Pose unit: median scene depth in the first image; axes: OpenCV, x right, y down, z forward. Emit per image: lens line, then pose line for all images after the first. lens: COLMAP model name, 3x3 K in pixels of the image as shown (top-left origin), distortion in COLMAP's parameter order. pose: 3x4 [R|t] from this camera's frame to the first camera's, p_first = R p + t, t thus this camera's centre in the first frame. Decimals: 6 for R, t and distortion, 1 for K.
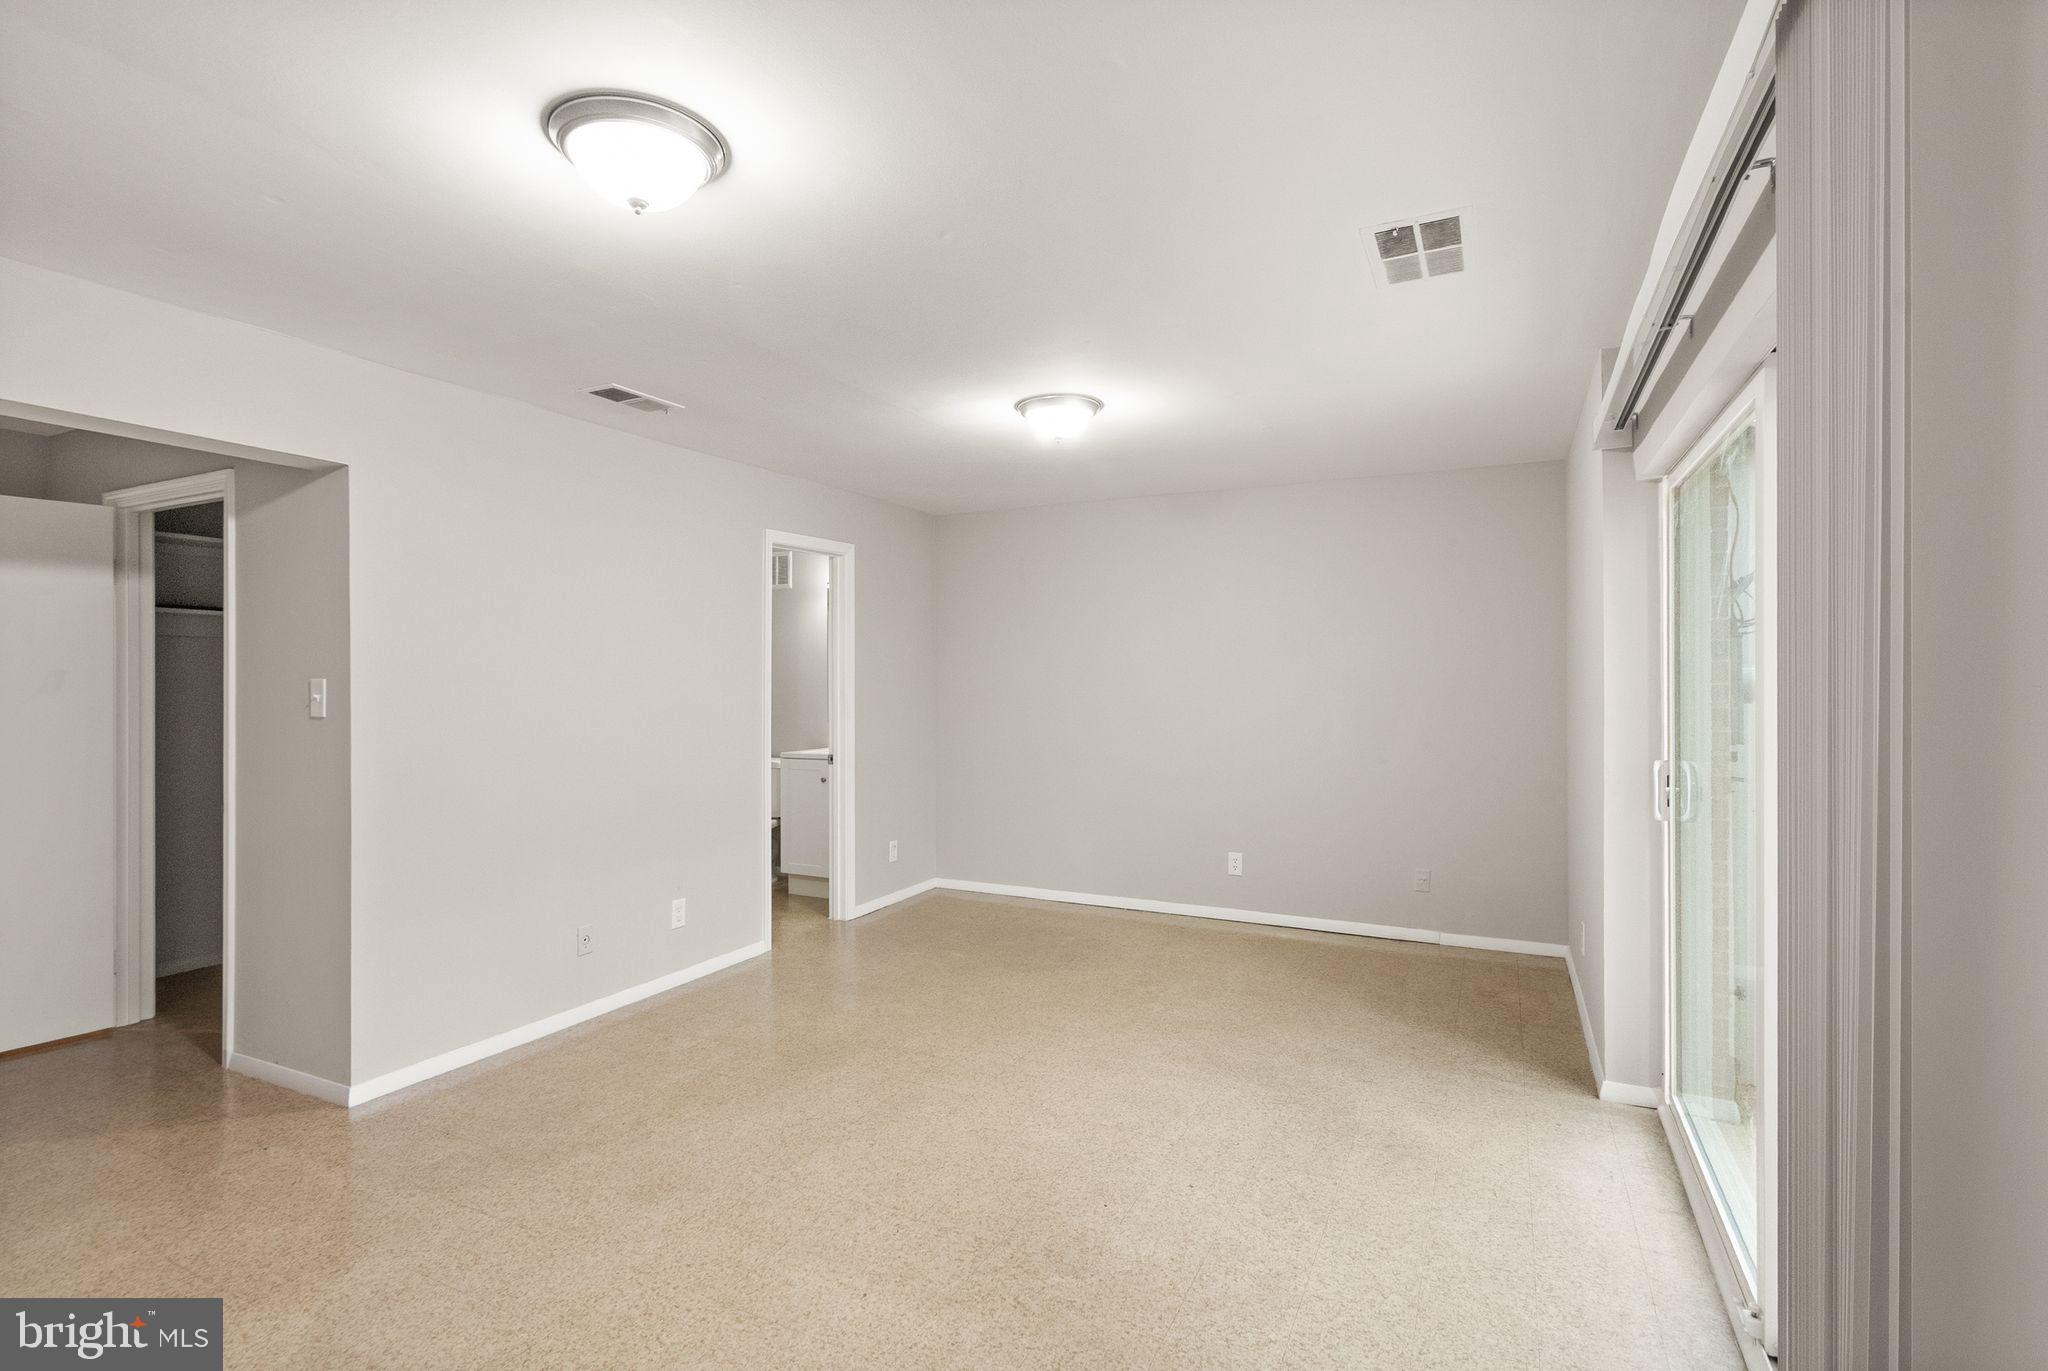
lens RADIAL K [[952.2, 0, 1017.7], [0, 952.2, 680.0], [0, 0, 1]] dist [0.000372, 0.001512]
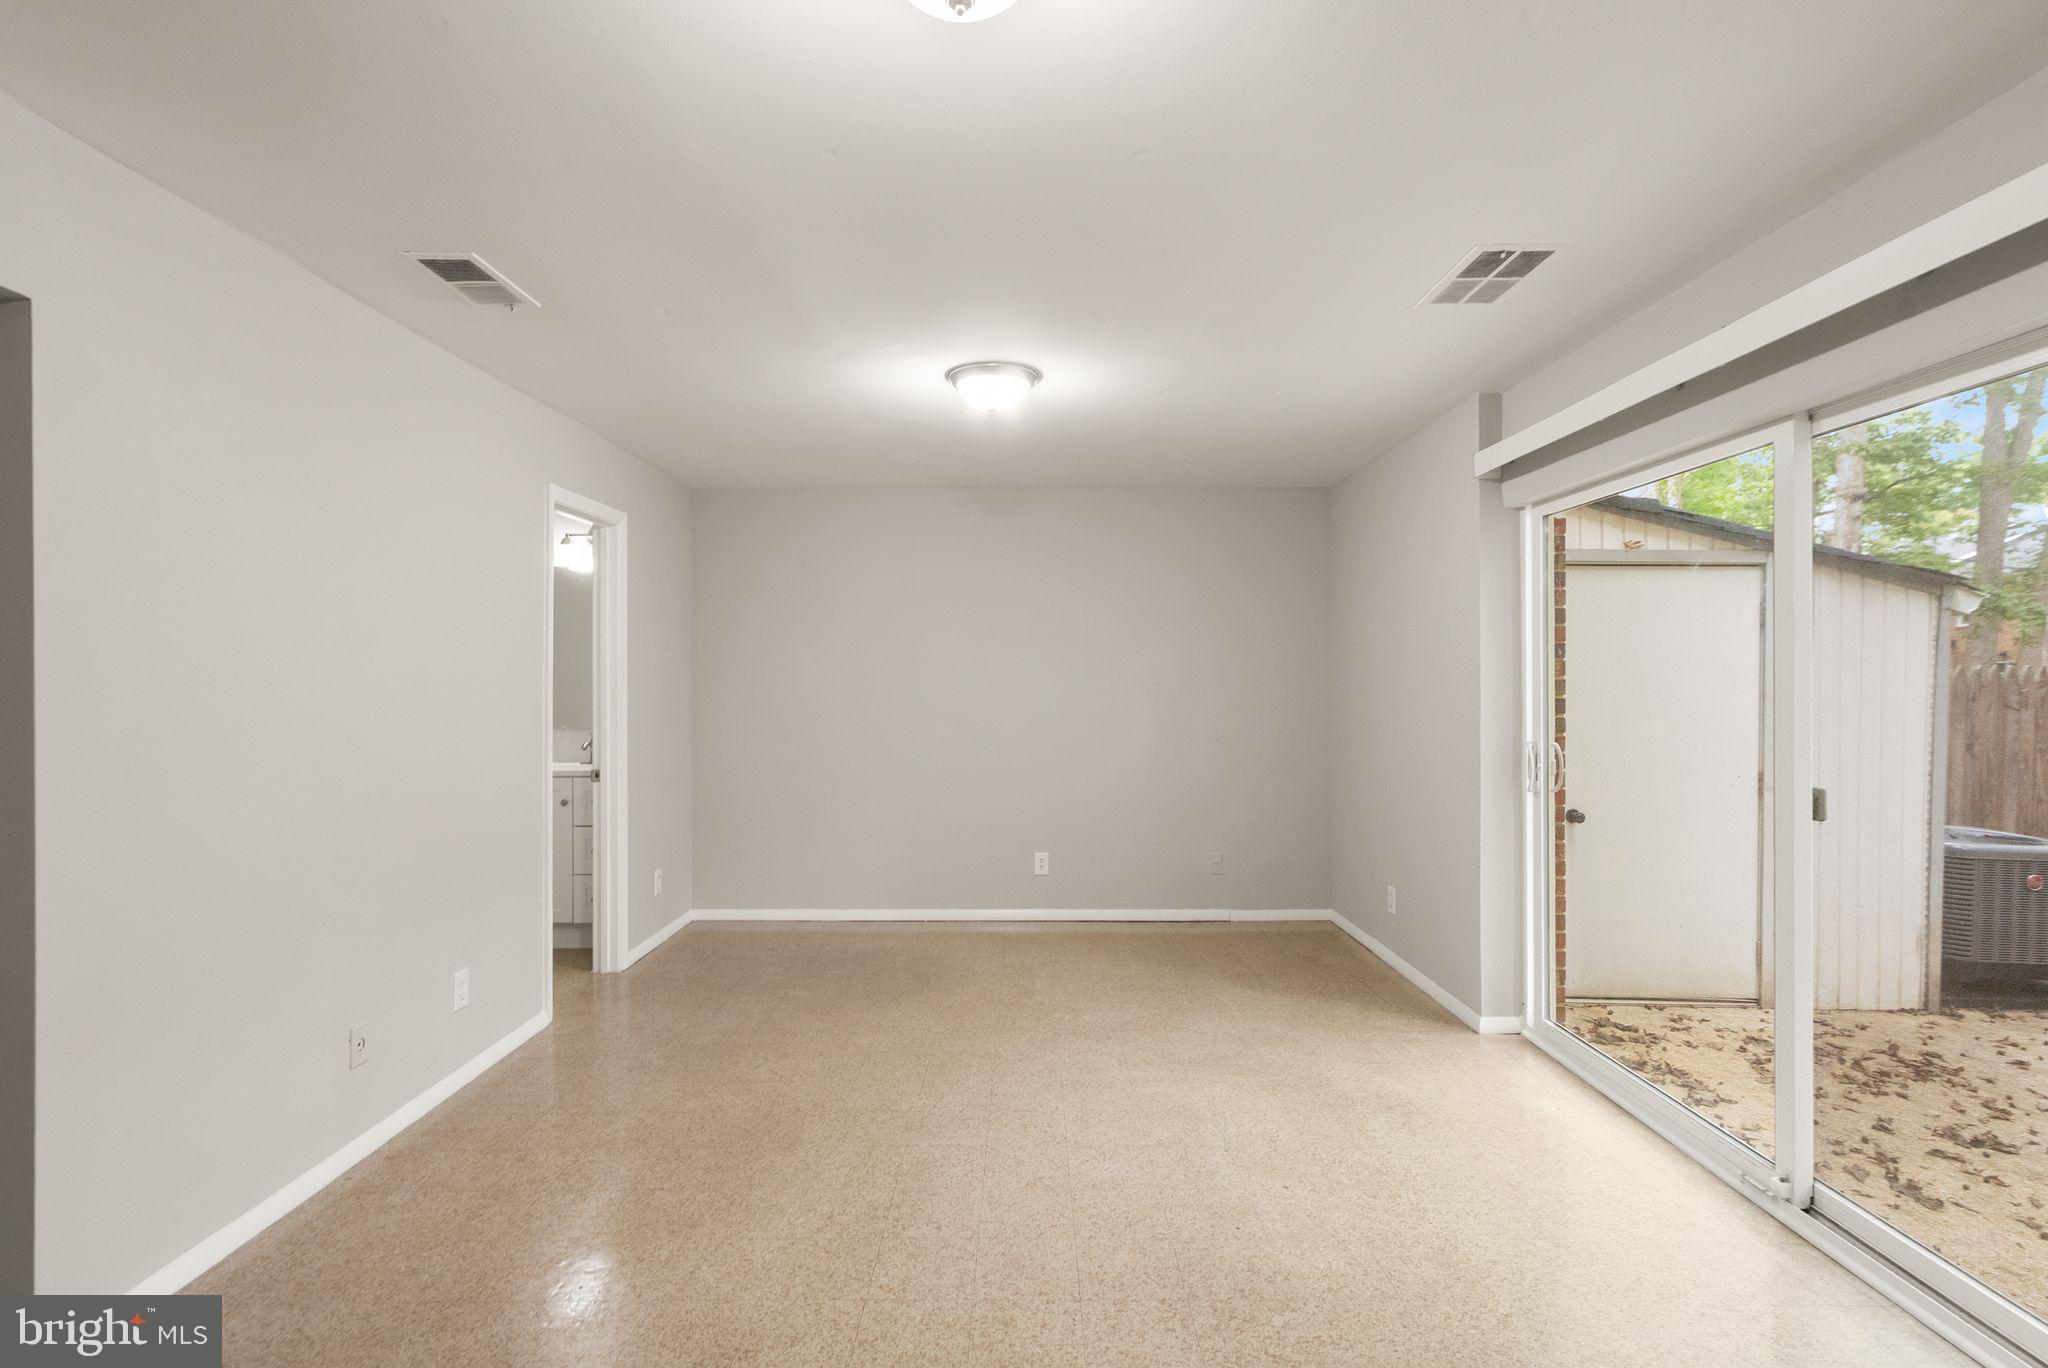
lens RADIAL K [[952.2, 0, 1022.7], [0, 952.2, 684.9], [0, 0, 1]] dist [0.000372, 0.001512]
pose [[0.896362, 0.000602, 0.443323, -0.298571], [0.000323, 0.999998, -0.002011, 0.010134], [-0.443323, 0.001946, 0.896360, 0.144807]]
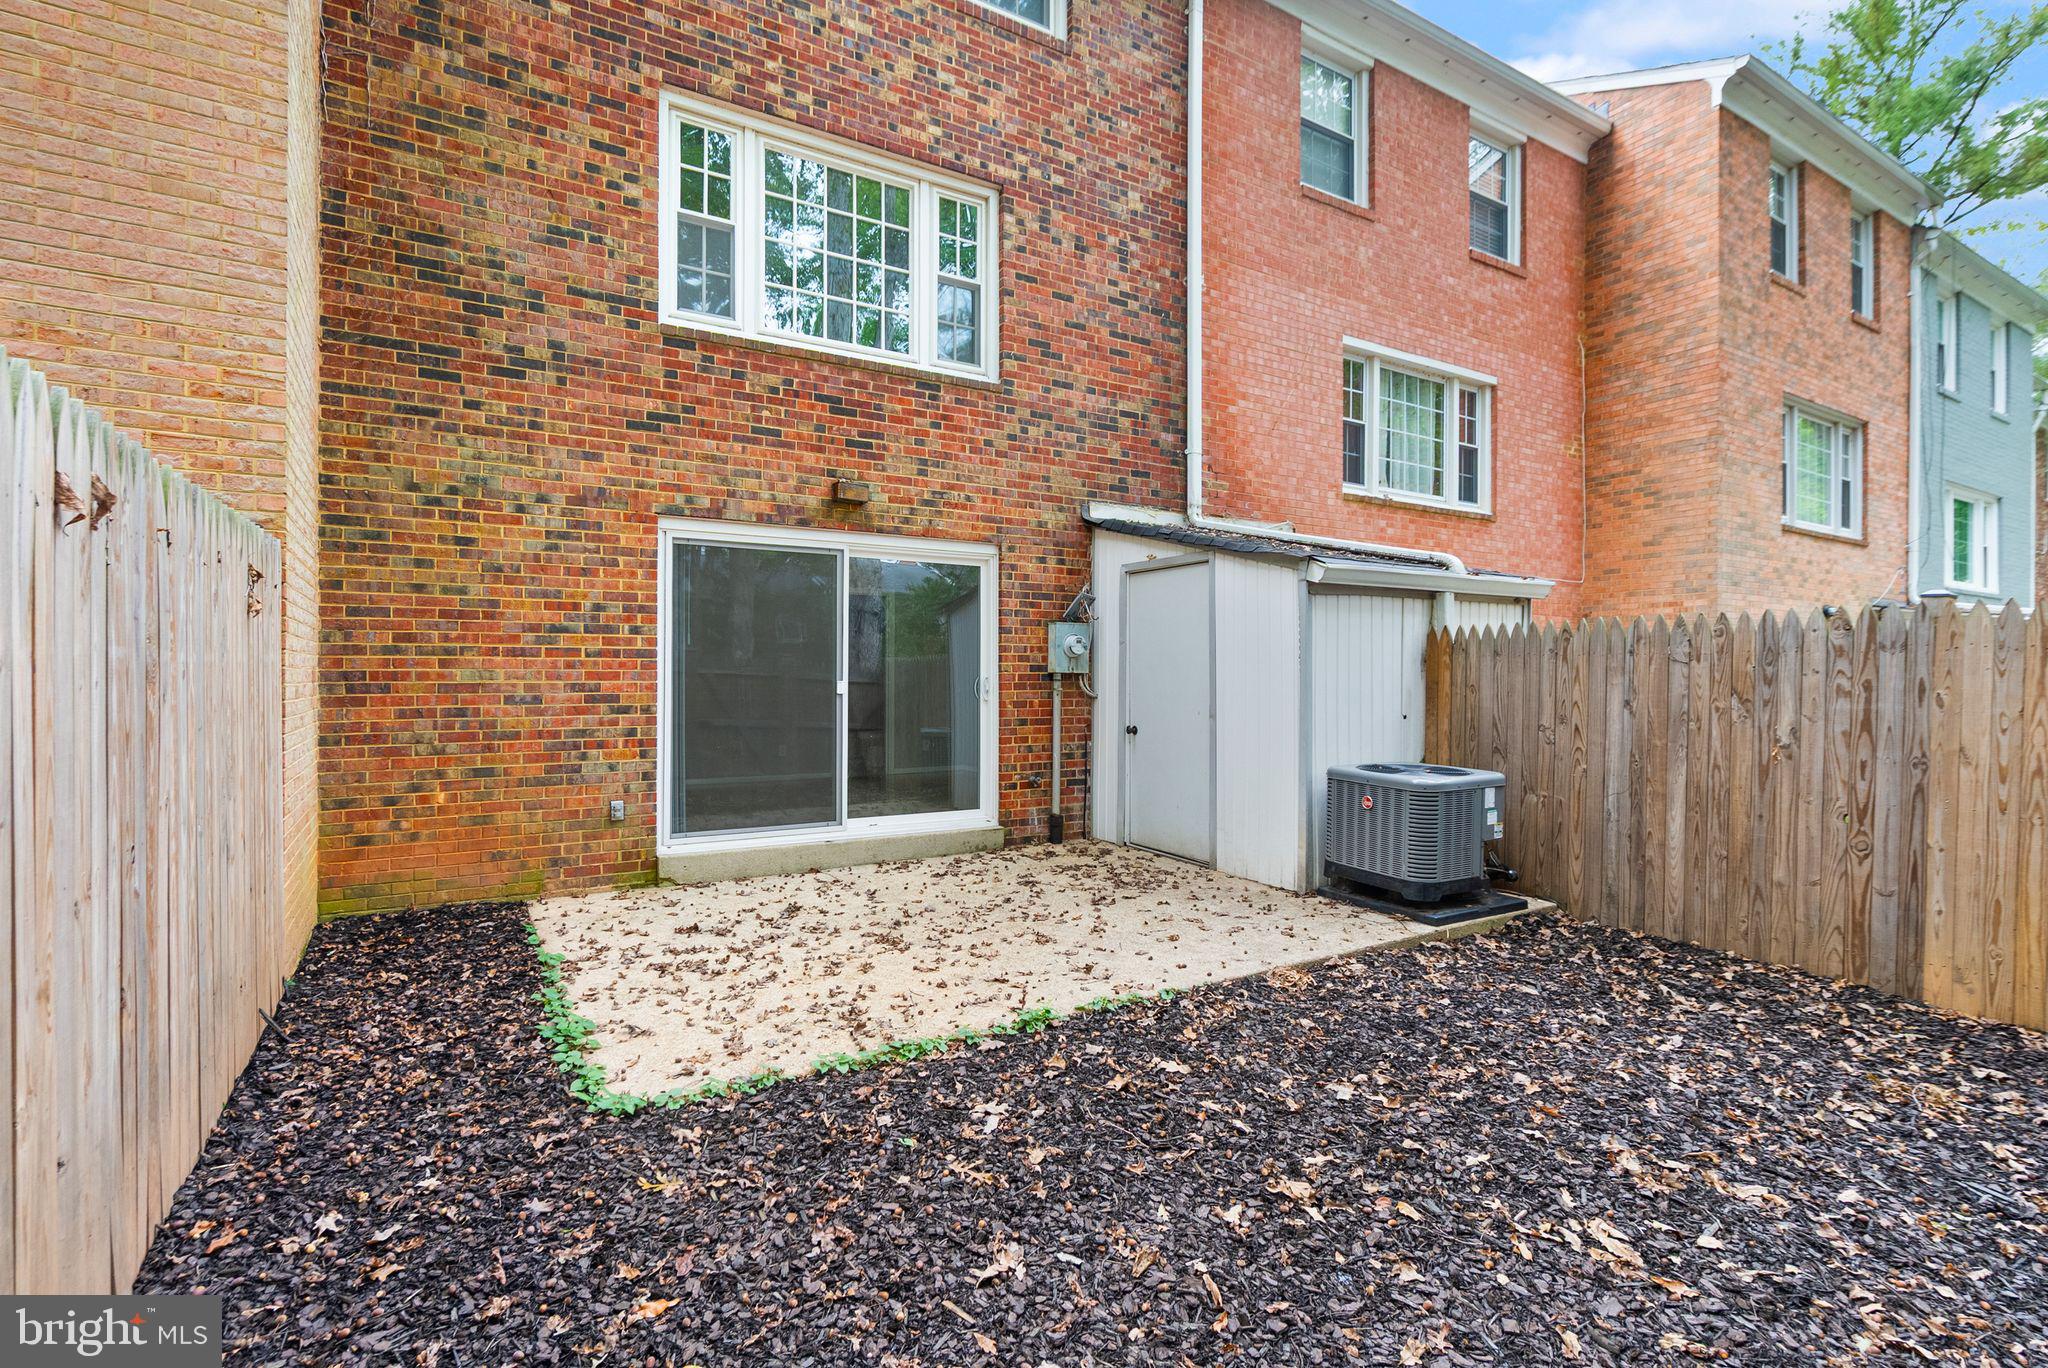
lens RADIAL K [[952.2, 0, 1012.8], [0, 952.2, 678.8], [0, 0, 1]] dist [0.000372, 0.001512]
pose [[0.845872, 0.001525, -0.533384, 1.172093], [-0.001428, 0.999999, 0.000595, 0.054409], [0.533384, 0.000259, 0.845873, -0.579673]]
